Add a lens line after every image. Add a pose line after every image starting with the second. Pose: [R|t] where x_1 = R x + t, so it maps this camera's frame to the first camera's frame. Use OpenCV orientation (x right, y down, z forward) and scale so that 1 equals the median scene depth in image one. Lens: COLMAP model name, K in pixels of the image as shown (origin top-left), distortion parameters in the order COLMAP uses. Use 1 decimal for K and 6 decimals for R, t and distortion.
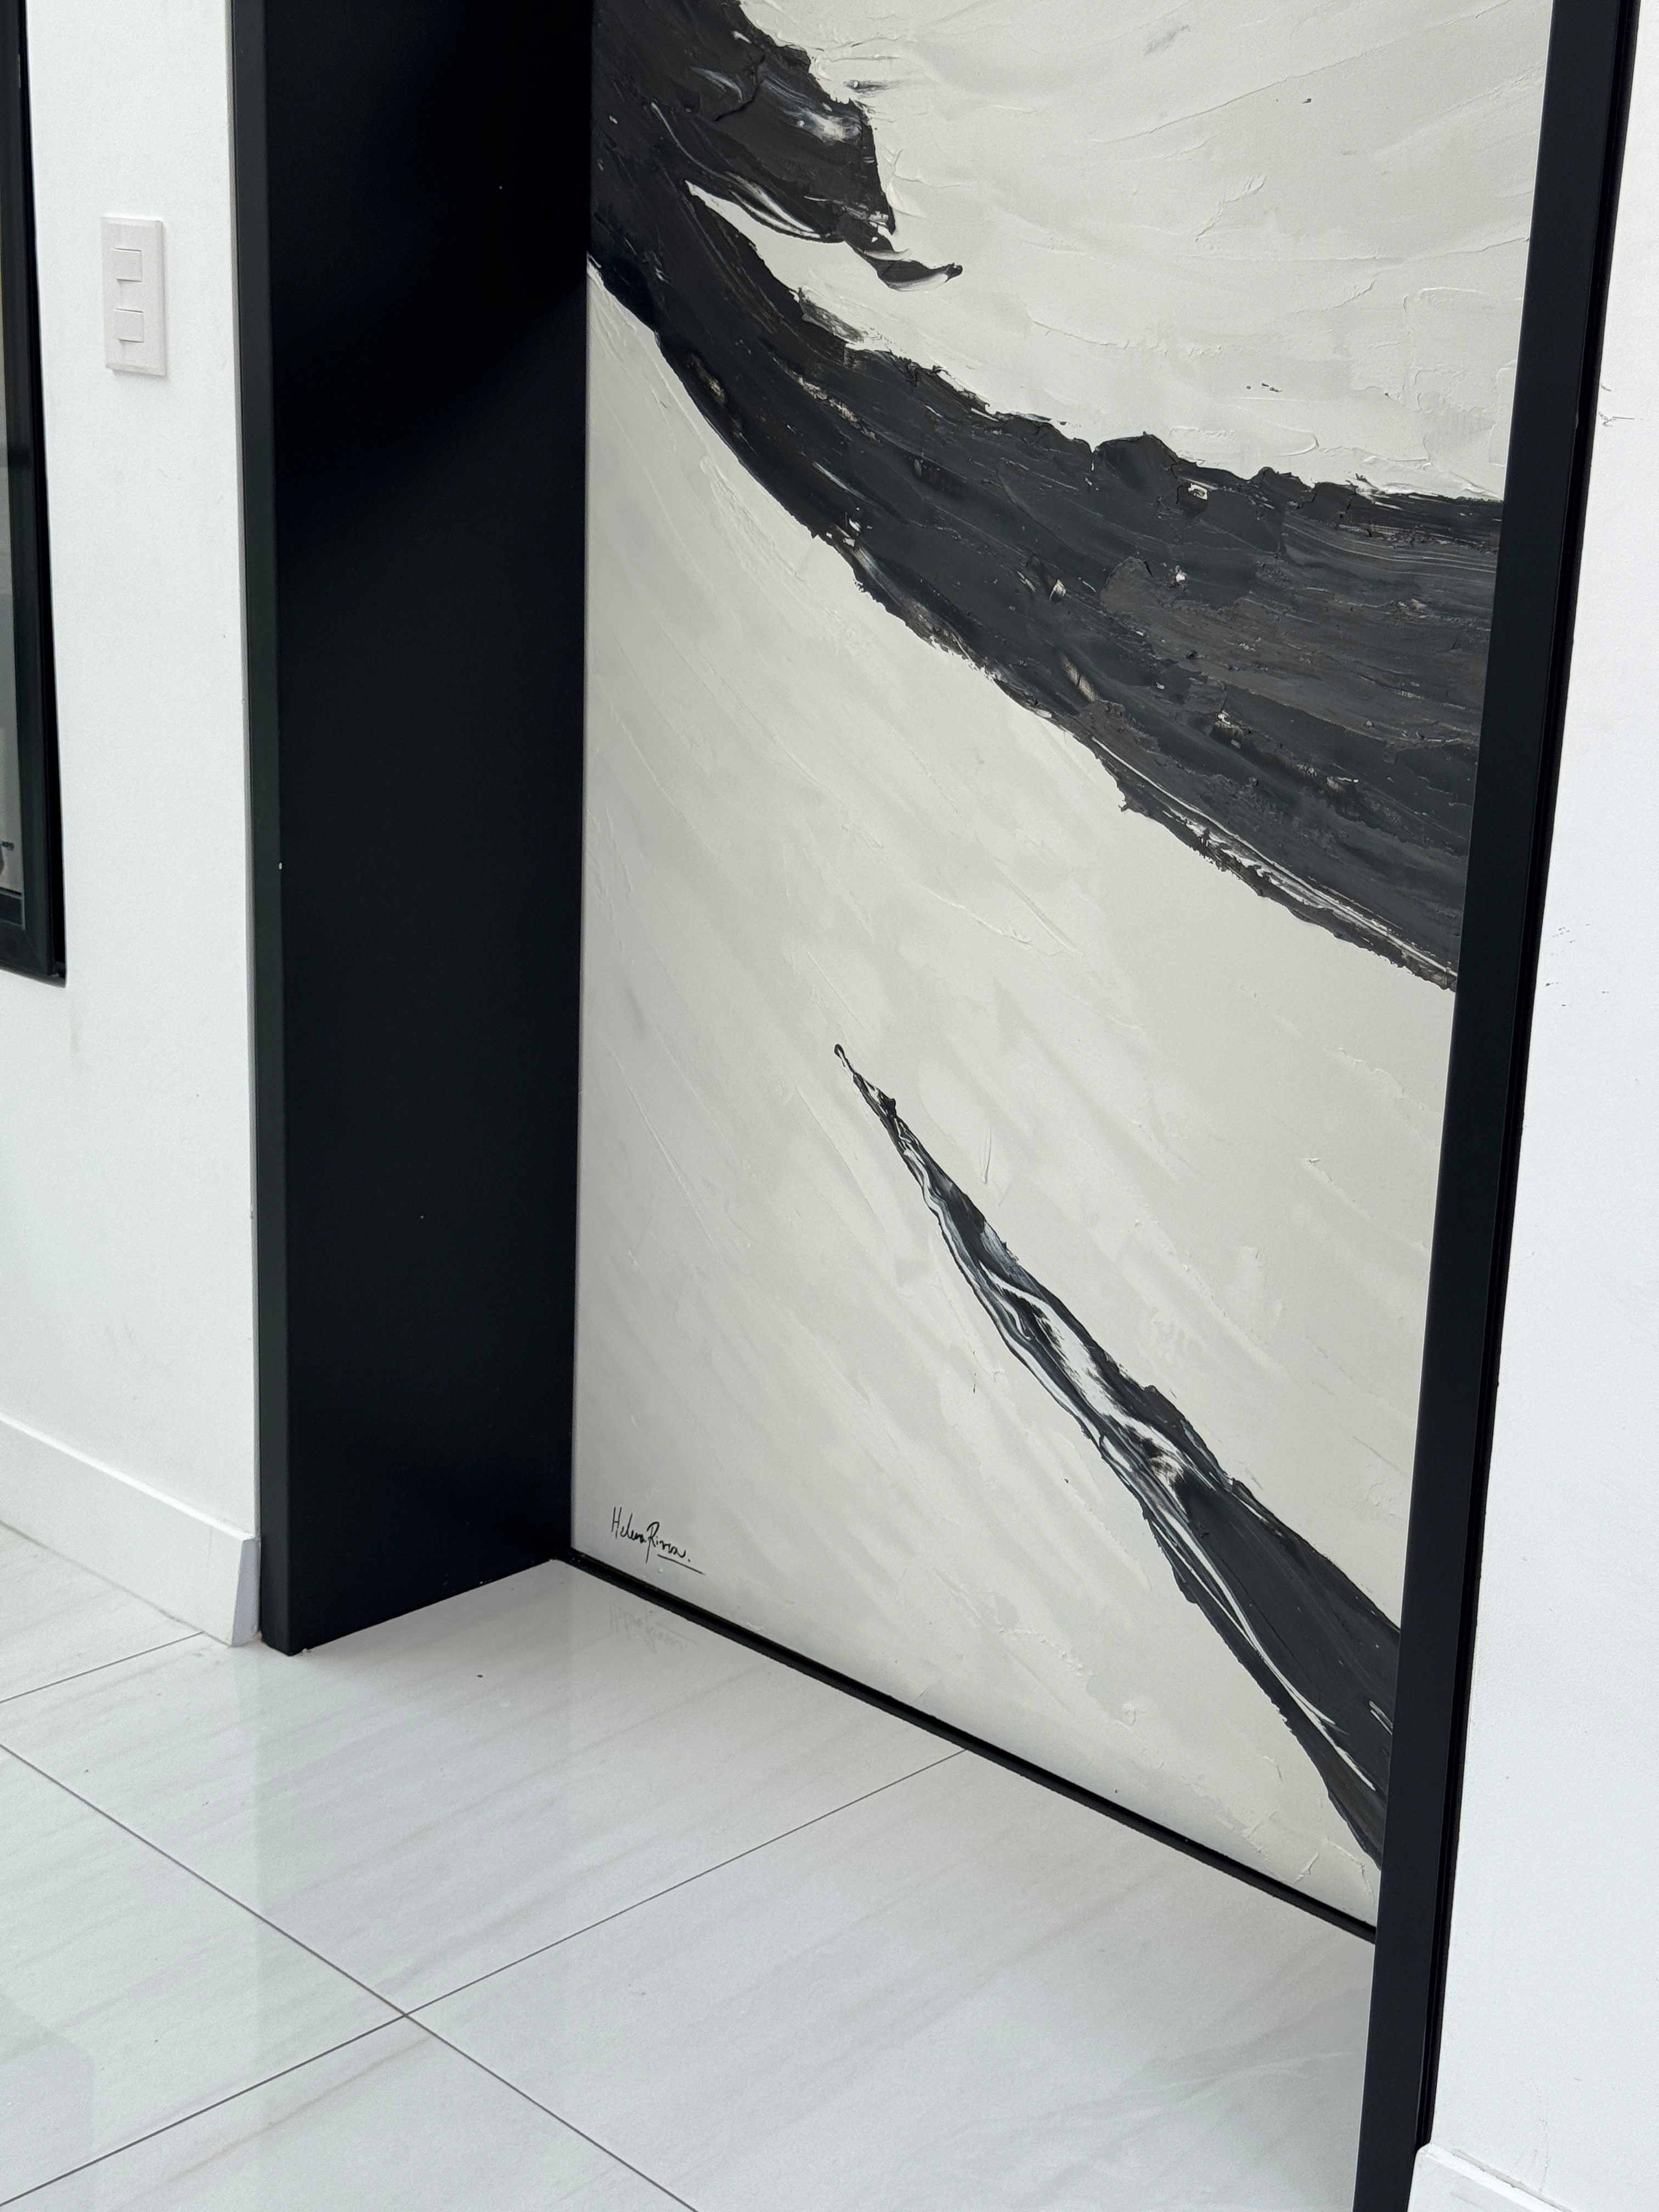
lens RADIAL K [[3130.0, 0, 816.5], [0, 3130.0, 1095.0], [0, 0, 1]] dist [0.175846, -0.317773]
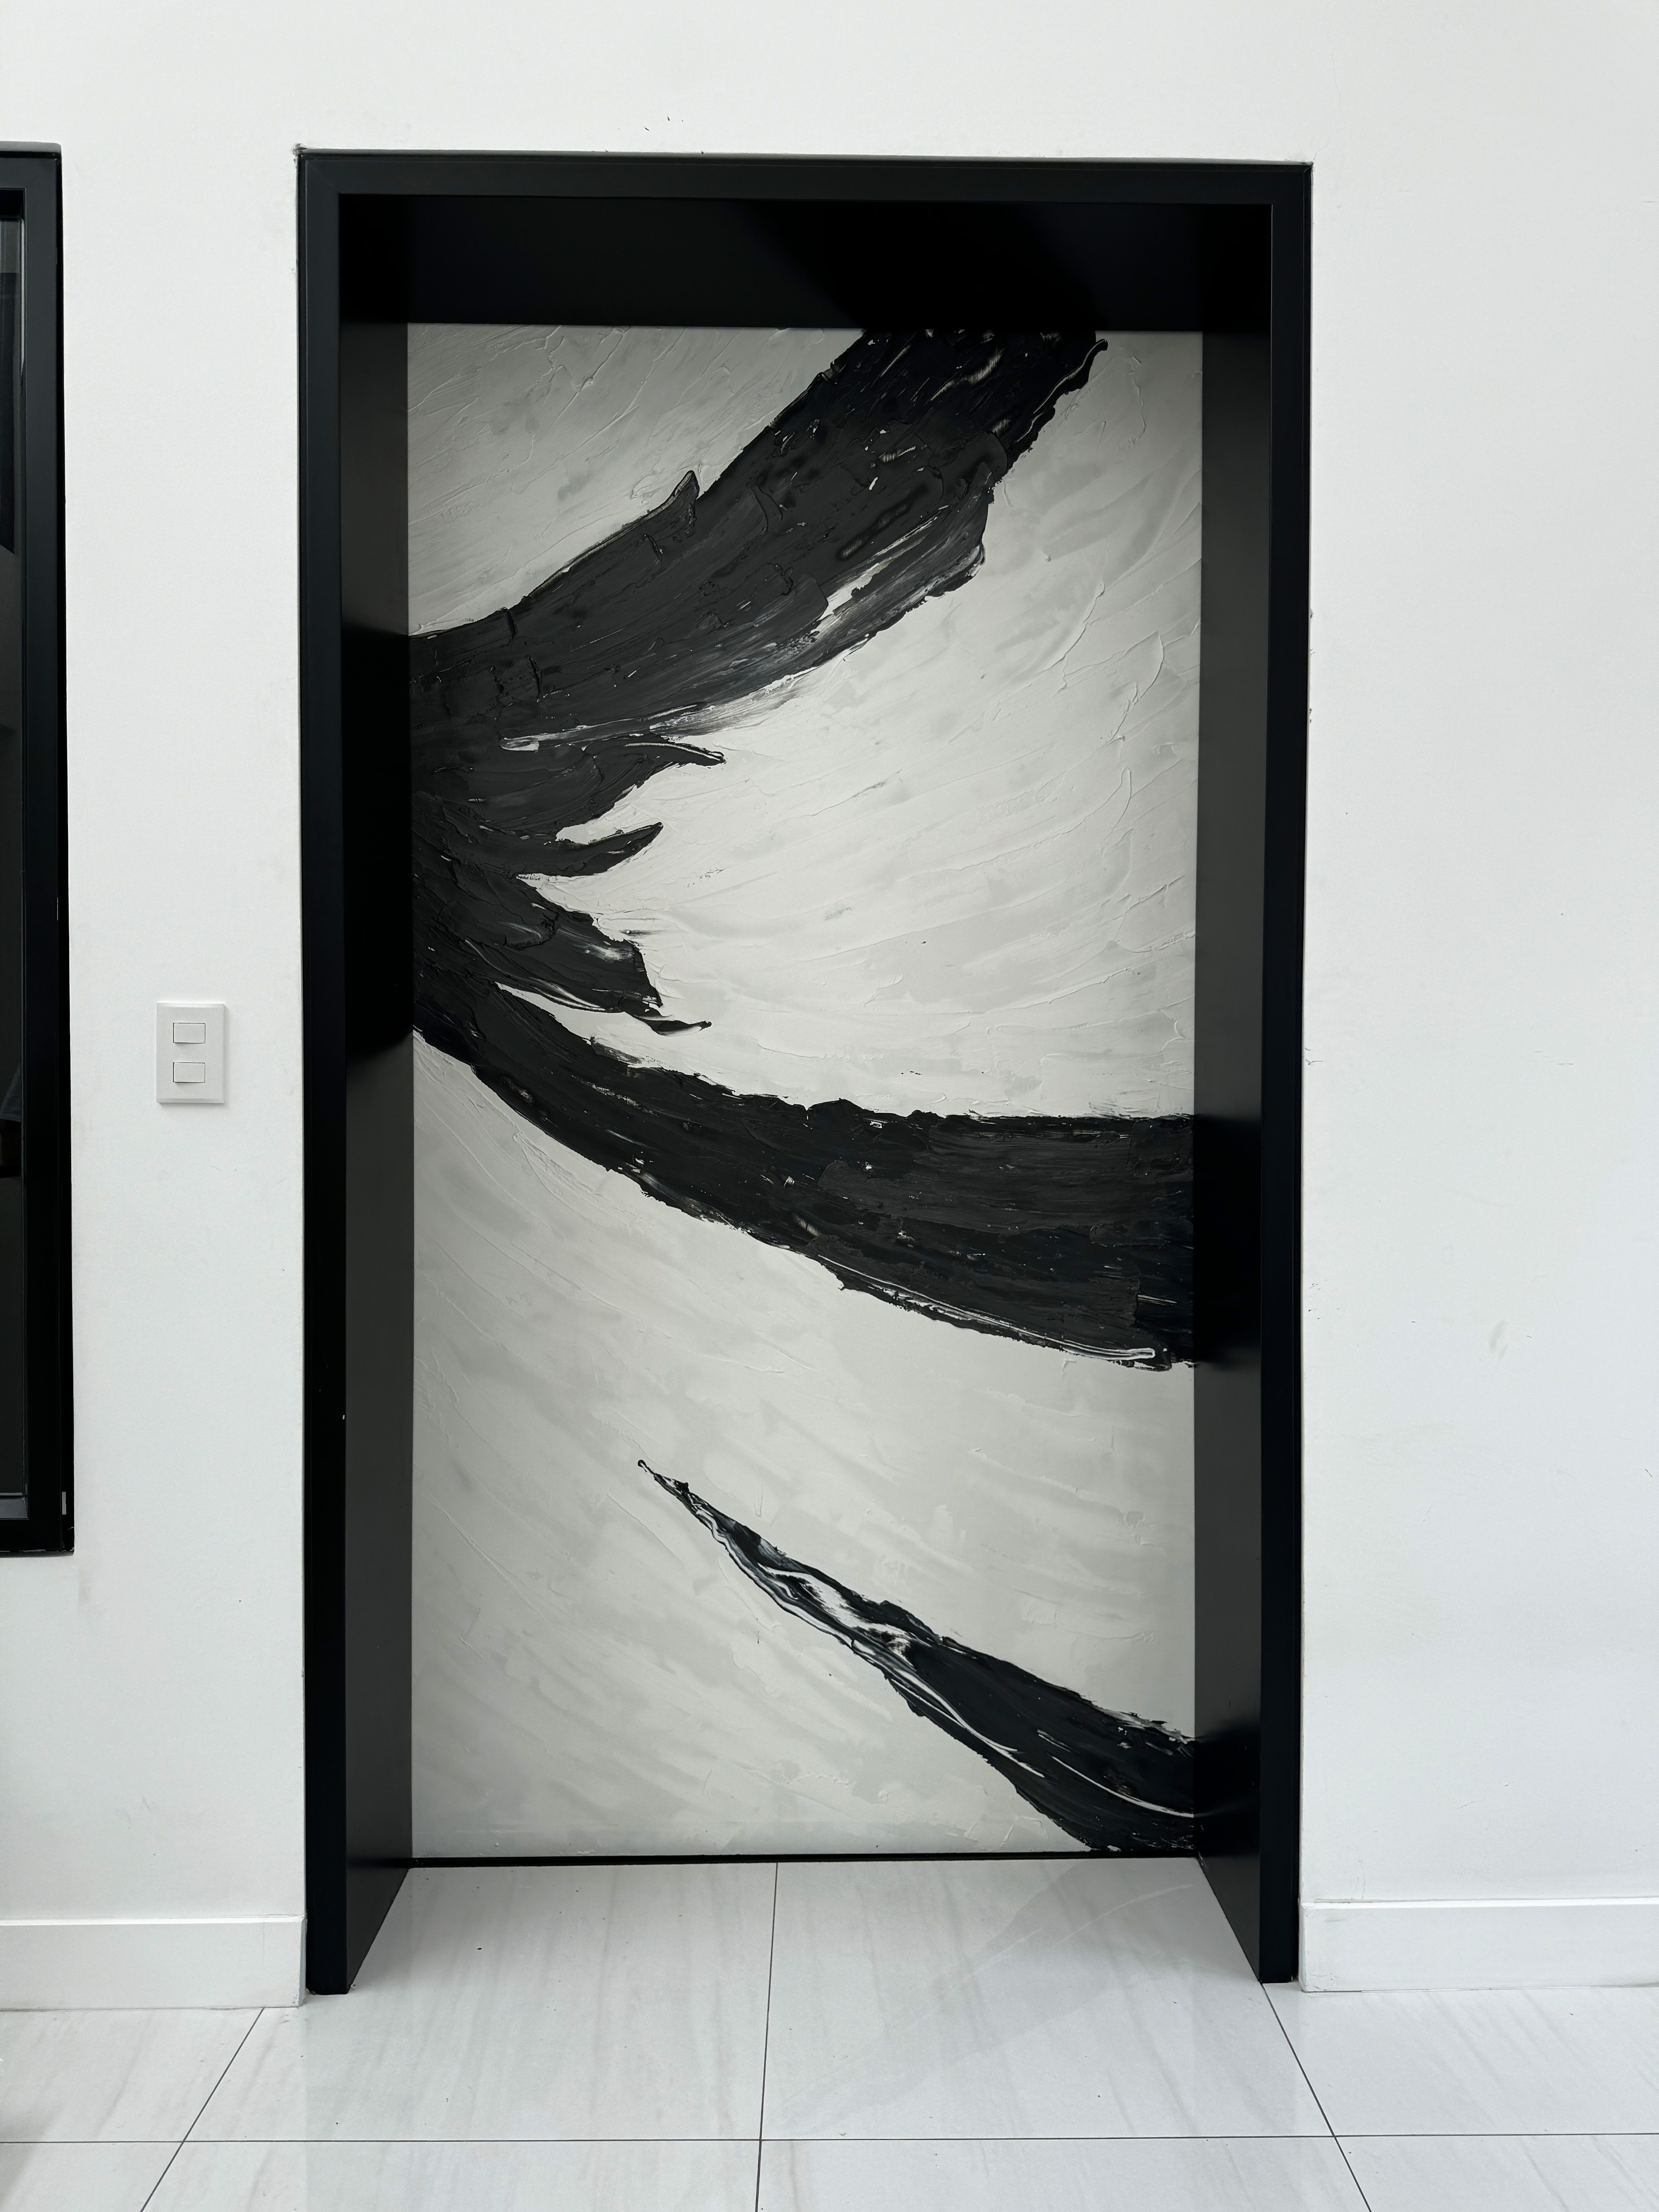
lens RADIAL K [[1561.0, 0, 829.5], [0, 1561.0, 1106.0], [0, 0, 1]] dist [0.183459, -0.417183]
pose [[0.697435, -0.044610, 0.715259, -0.555087], [0.212263, 0.966136, -0.146717, -0.057300], [-0.684492, 0.254149, 0.683286, 0.306719]]
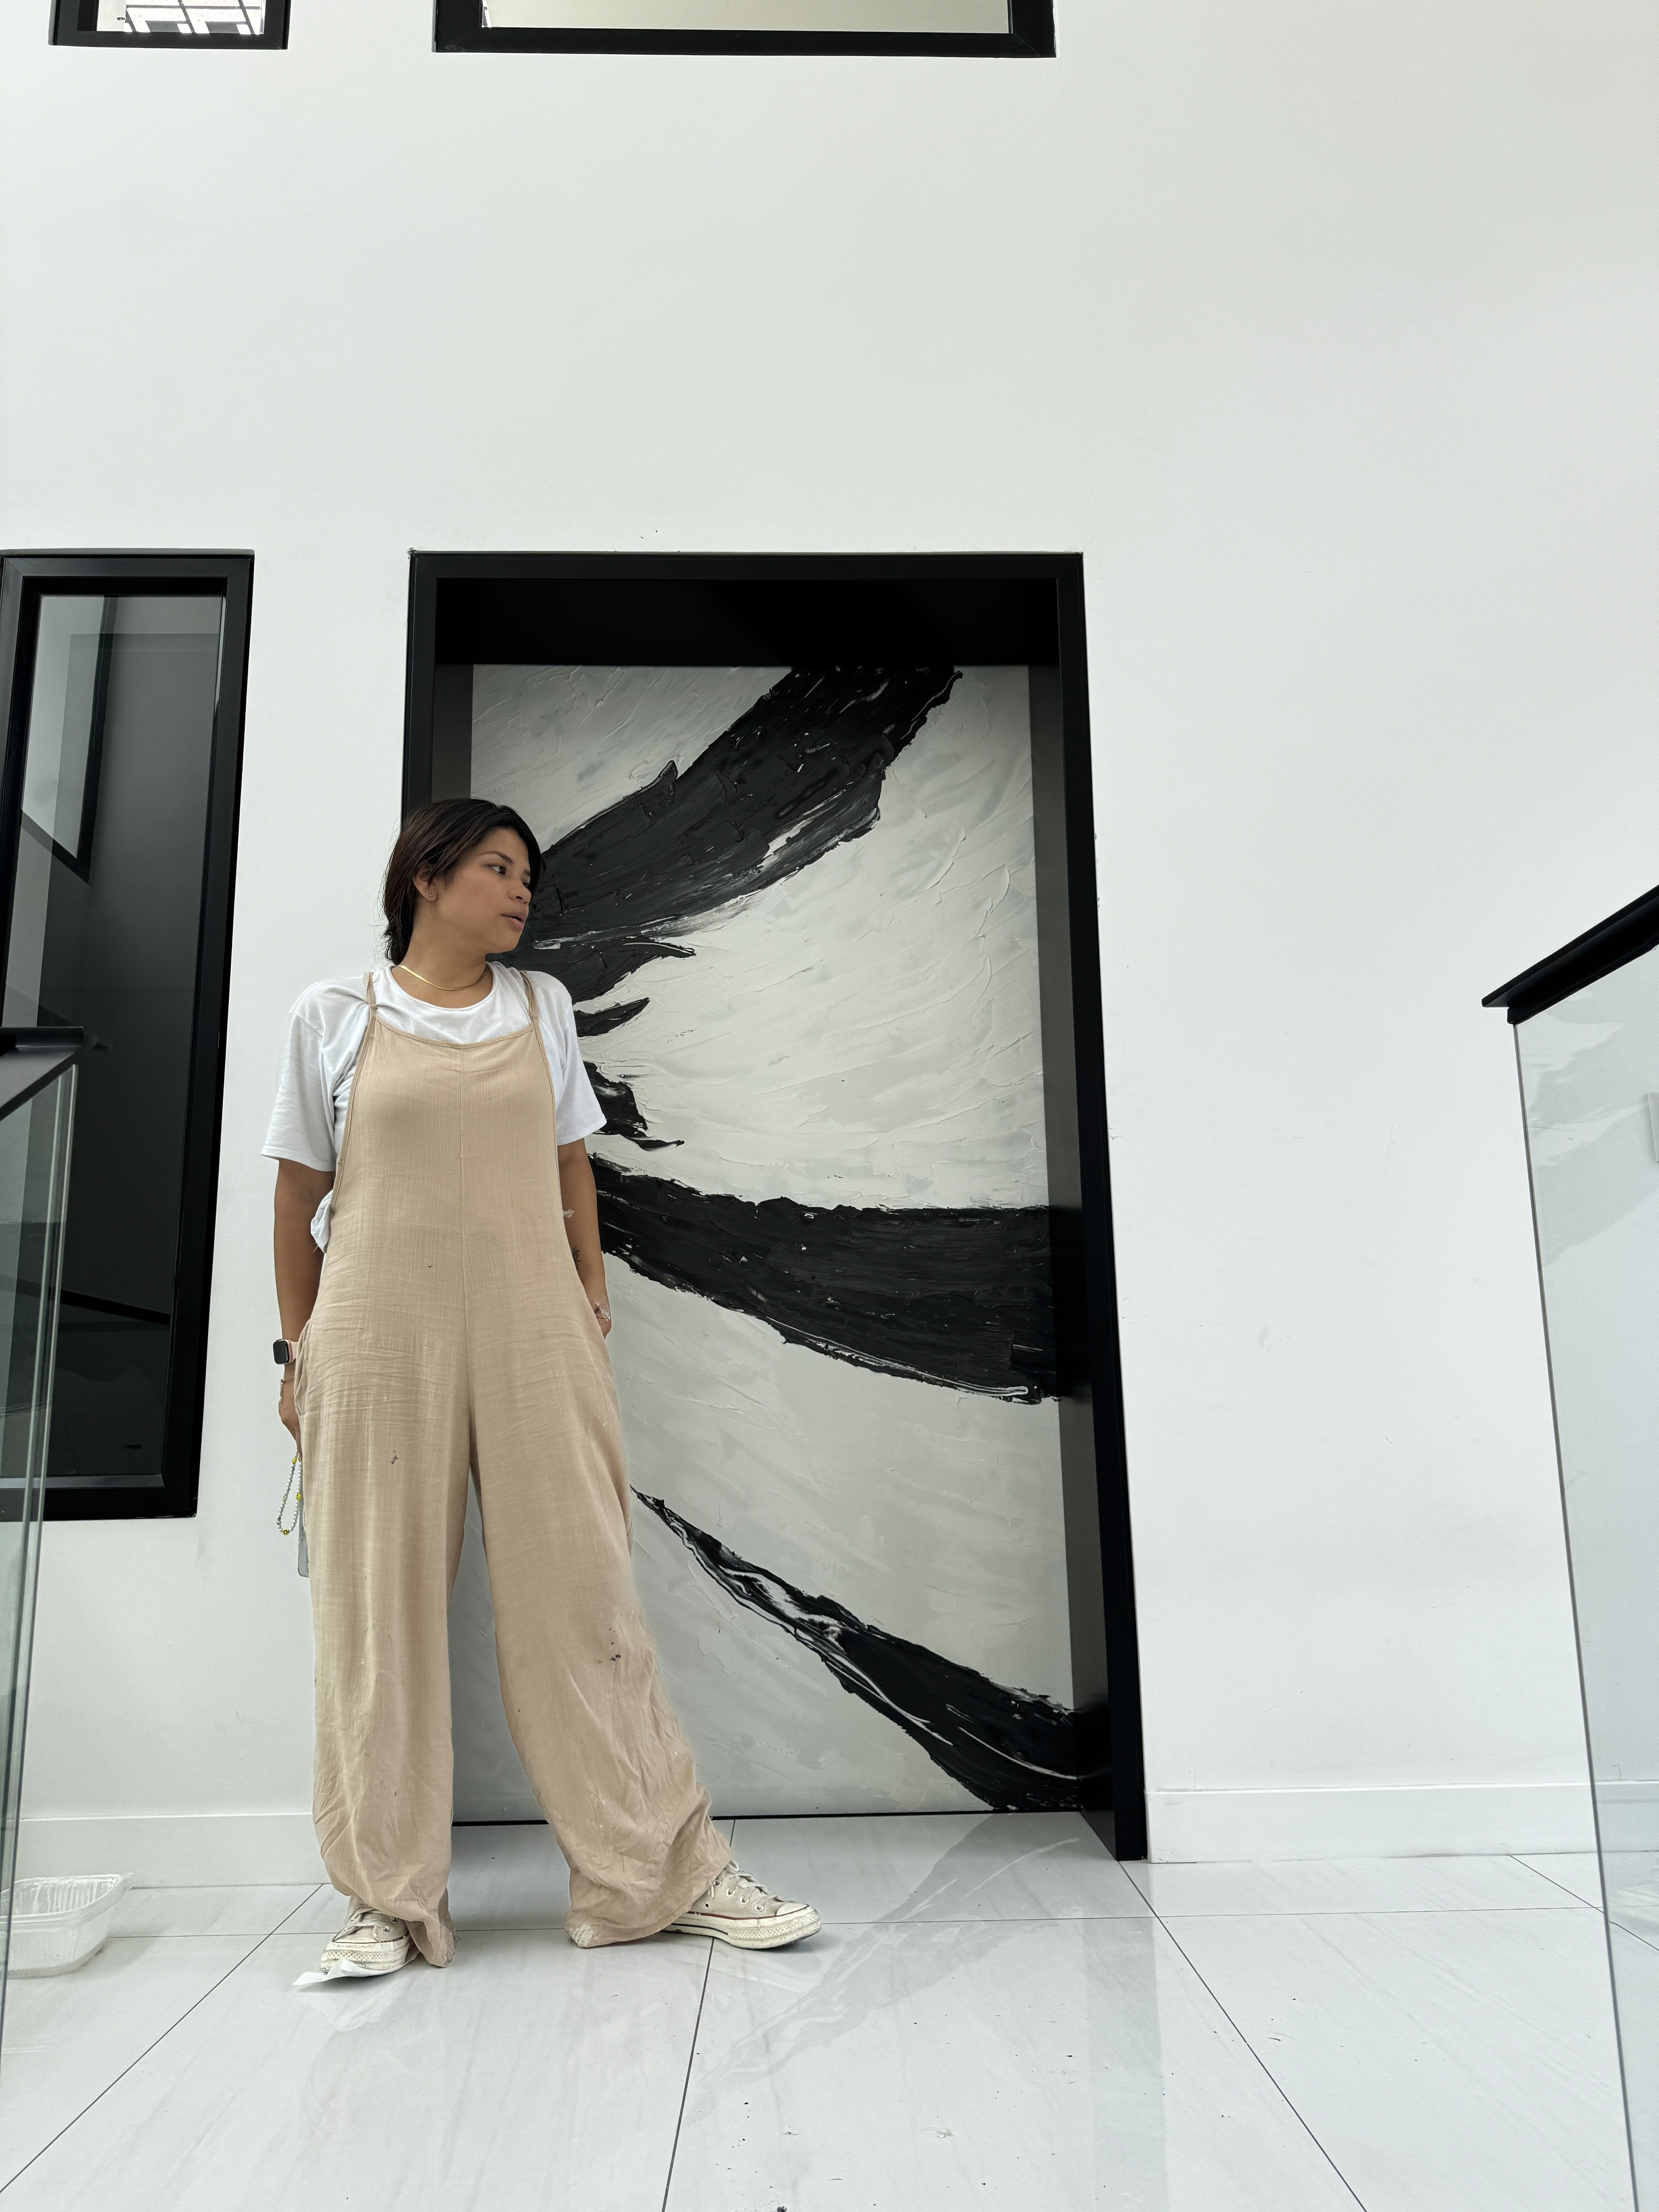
lens RADIAL K [[1561.0, 0, 829.5], [0, 1561.0, 1106.0], [0, 0, 1]] dist [0.183459, -0.417183]
pose [[0.694159, 0.100330, 0.712795, -0.736297], [0.228046, 0.908578, -0.349972, 0.170297], [-0.682743, 0.405487, 0.607818, 0.140779]]
